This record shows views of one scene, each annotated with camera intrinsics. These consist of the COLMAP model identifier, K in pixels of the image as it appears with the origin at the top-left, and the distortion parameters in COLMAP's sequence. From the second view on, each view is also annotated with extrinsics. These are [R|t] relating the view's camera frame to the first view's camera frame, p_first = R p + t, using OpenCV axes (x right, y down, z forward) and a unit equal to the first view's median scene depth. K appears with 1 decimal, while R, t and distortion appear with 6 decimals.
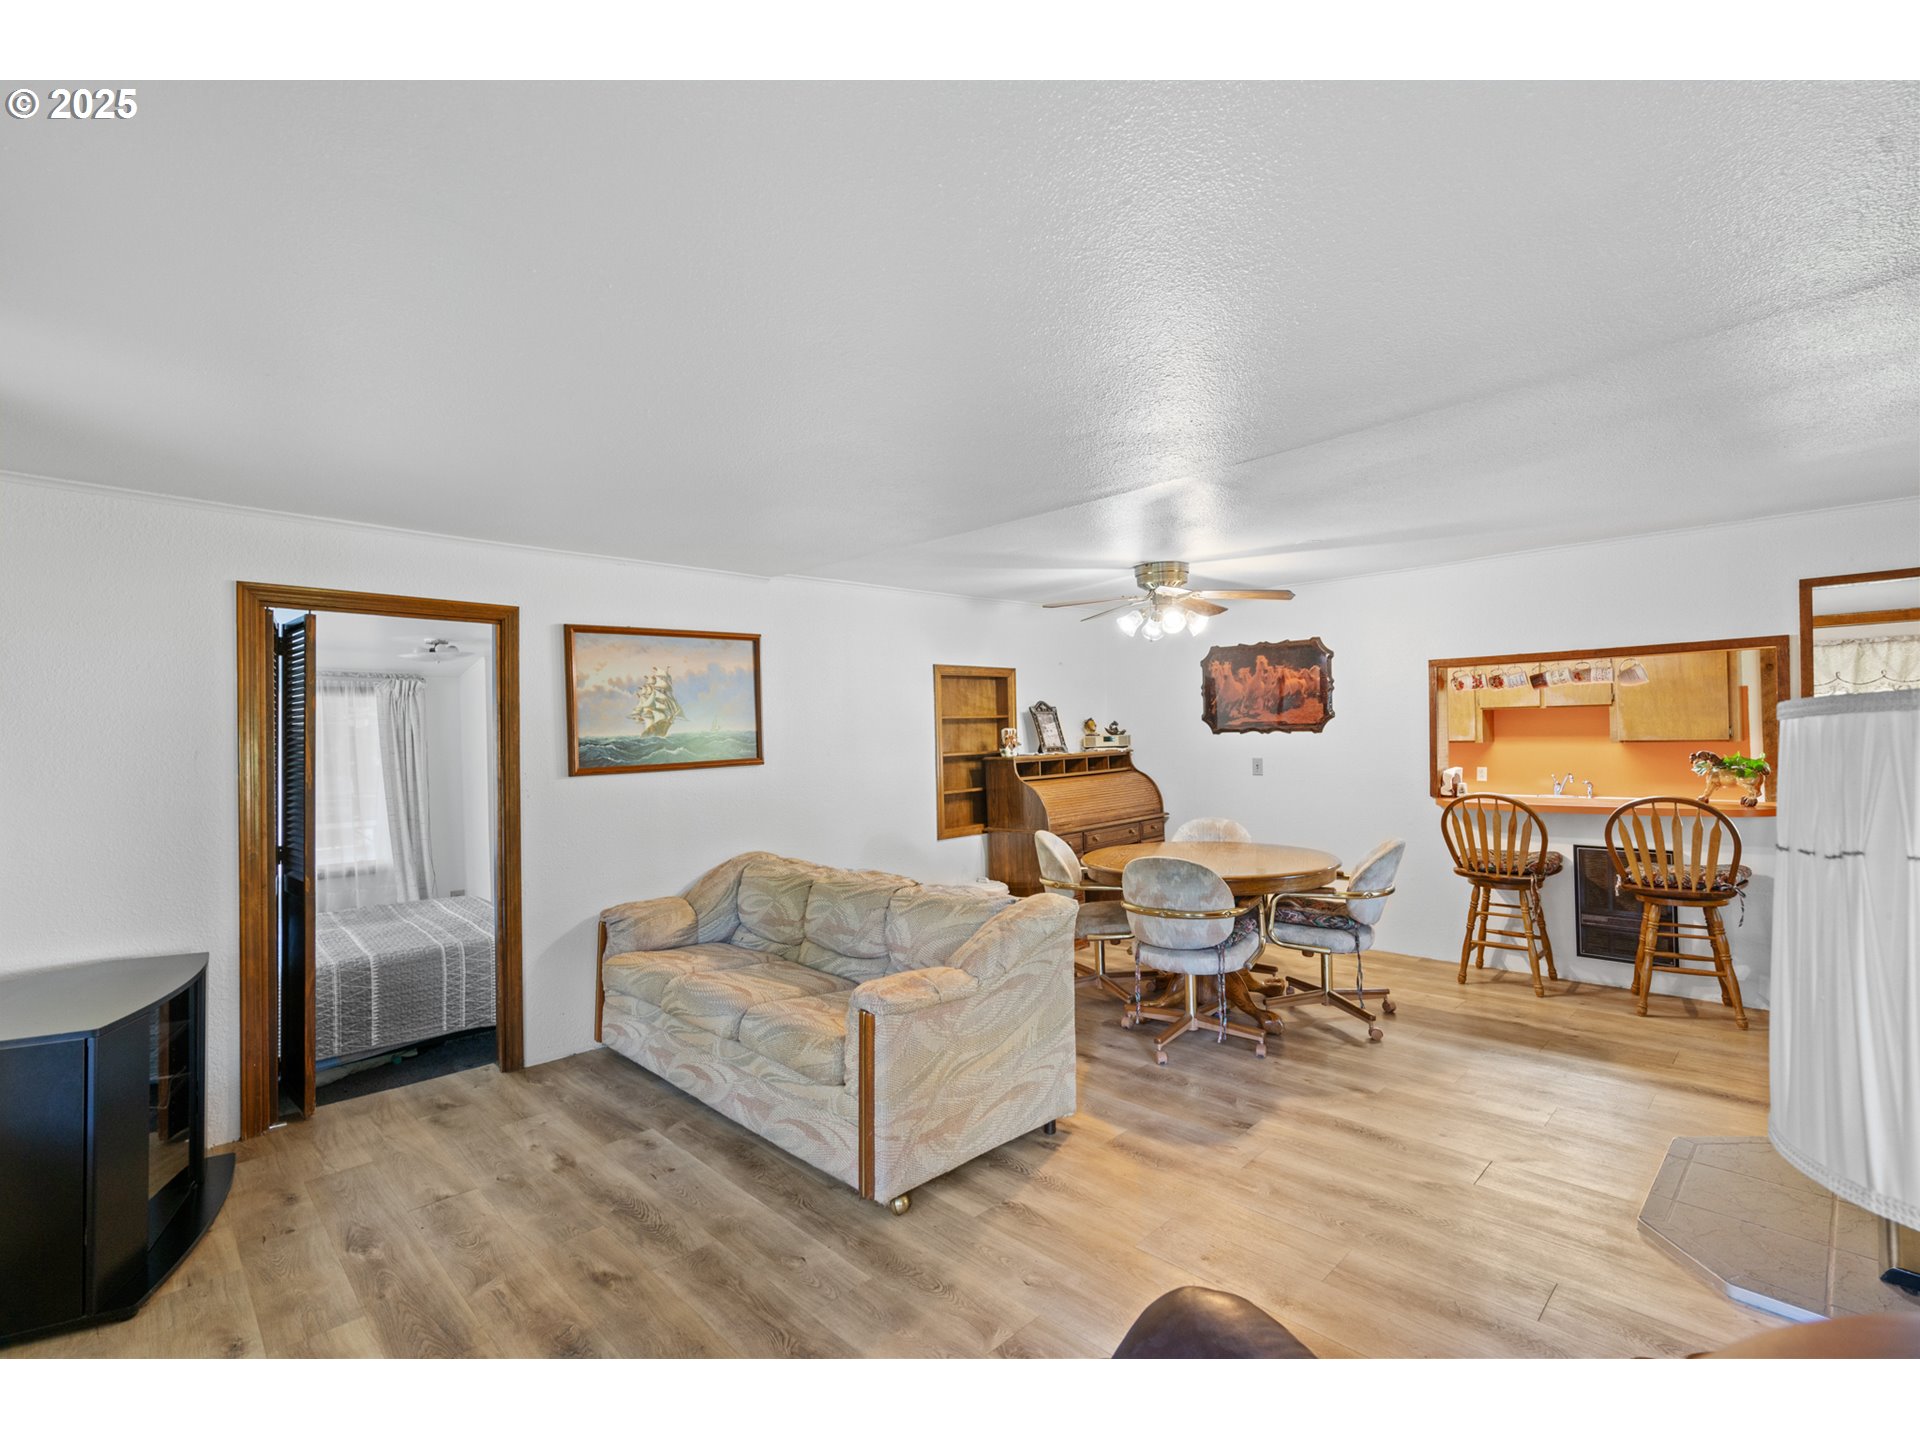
lens RADIAL K [[866.2, 0, 958.9], [0, 866.2, 709.9], [0, 0, 1]] dist [-0.000152, -0.000479]
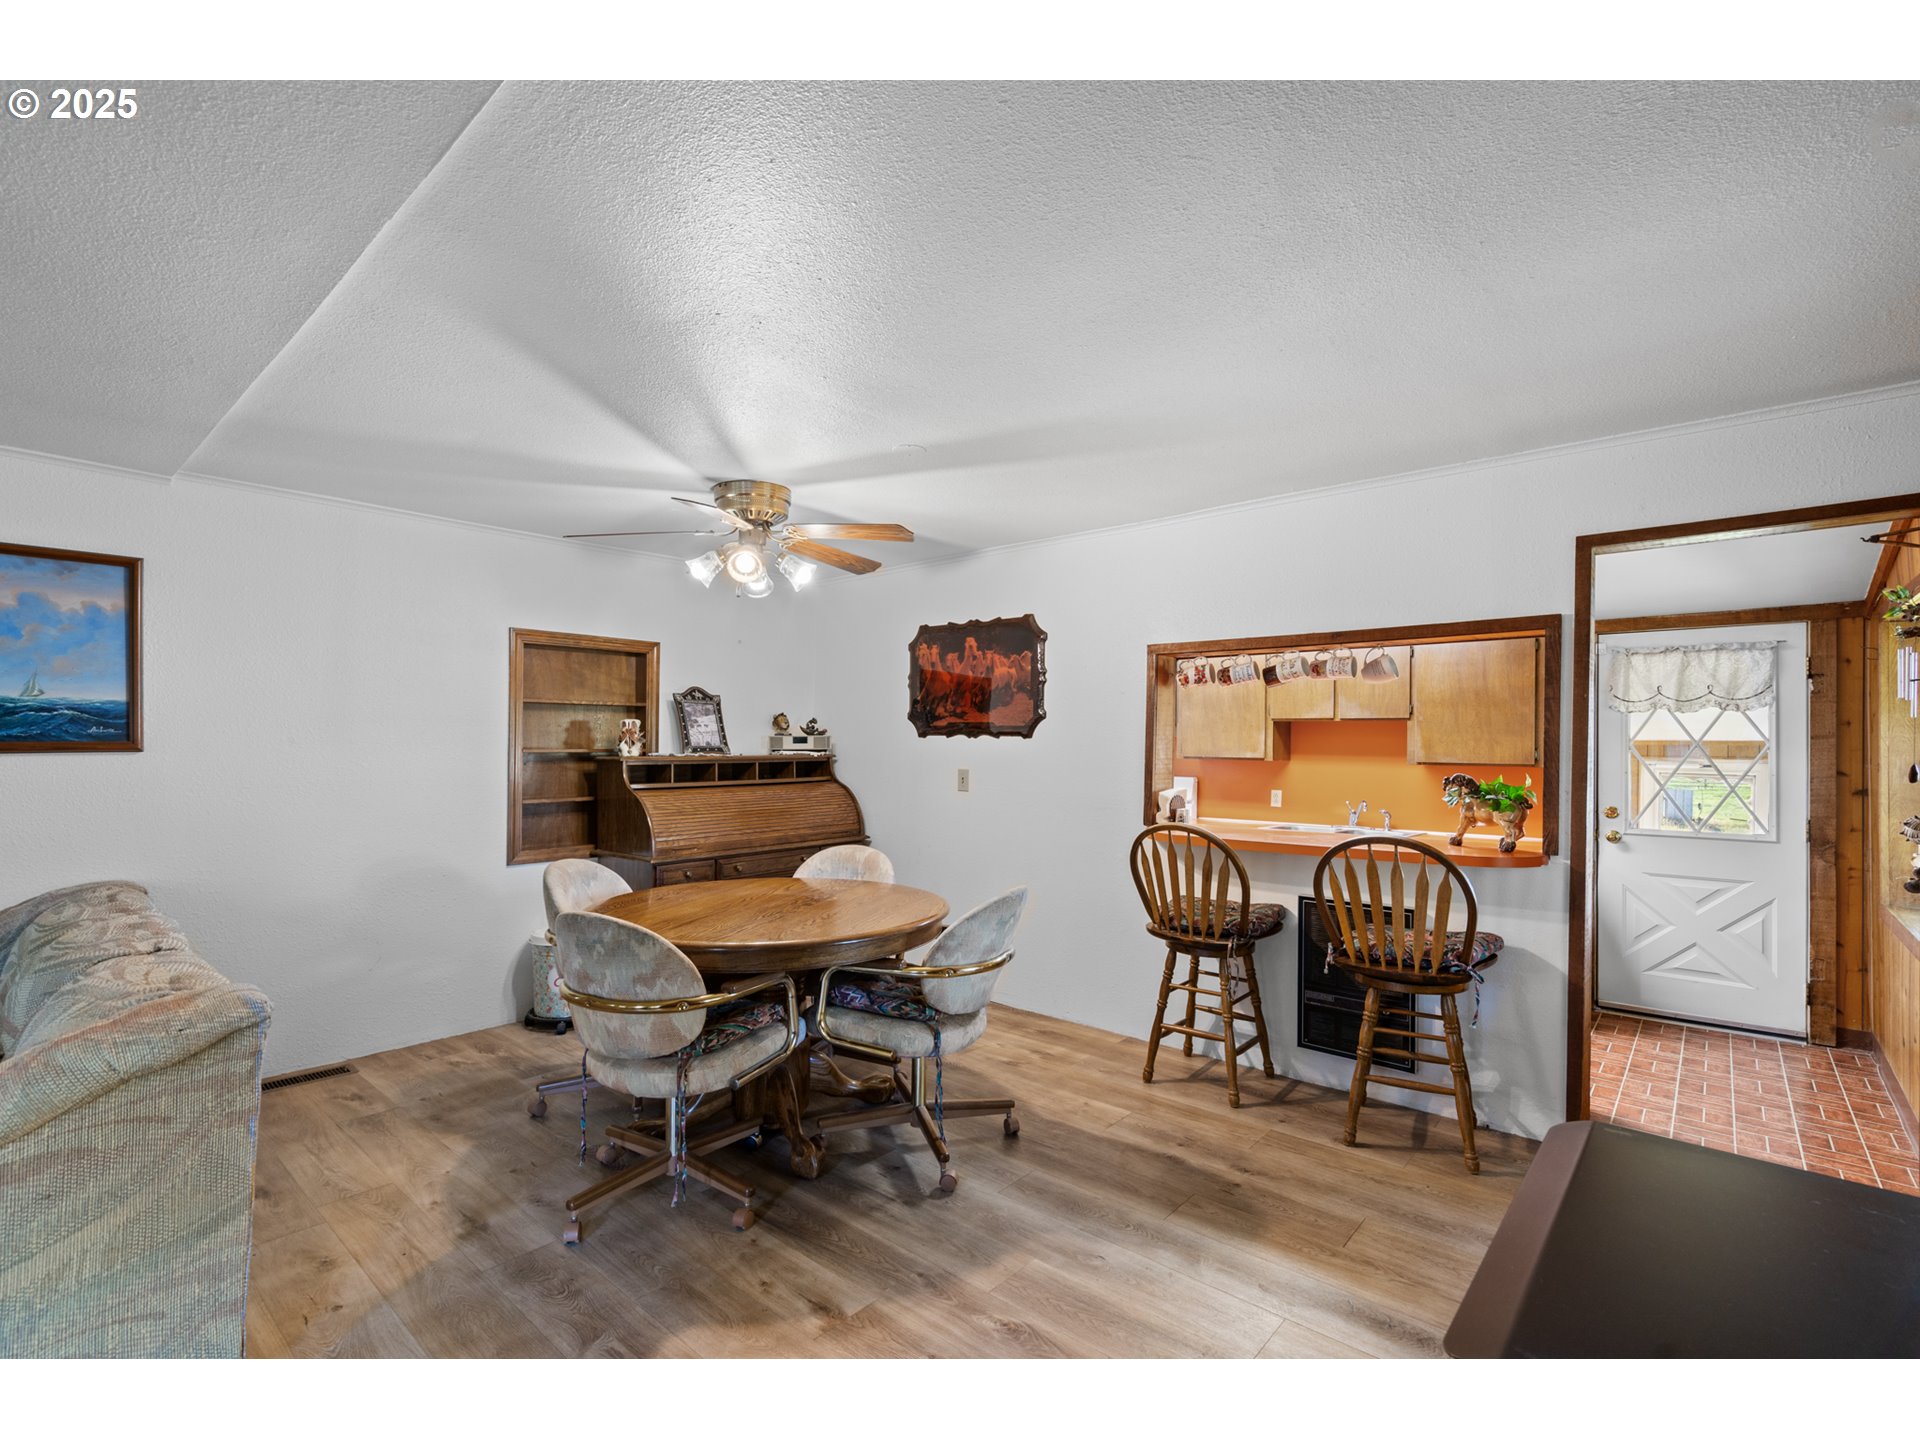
lens RADIAL K [[876.2, 0, 960.0], [0, 876.2, 720.0], [0, 0, 1]] dist [0.000185, -0.000126]
pose [[0.996250, 0.035765, 0.078782, 0.349682], [-0.035577, 0.999360, -0.003792, 0.018274], [-0.078867, 0.000975, 0.996885, 0.270199]]
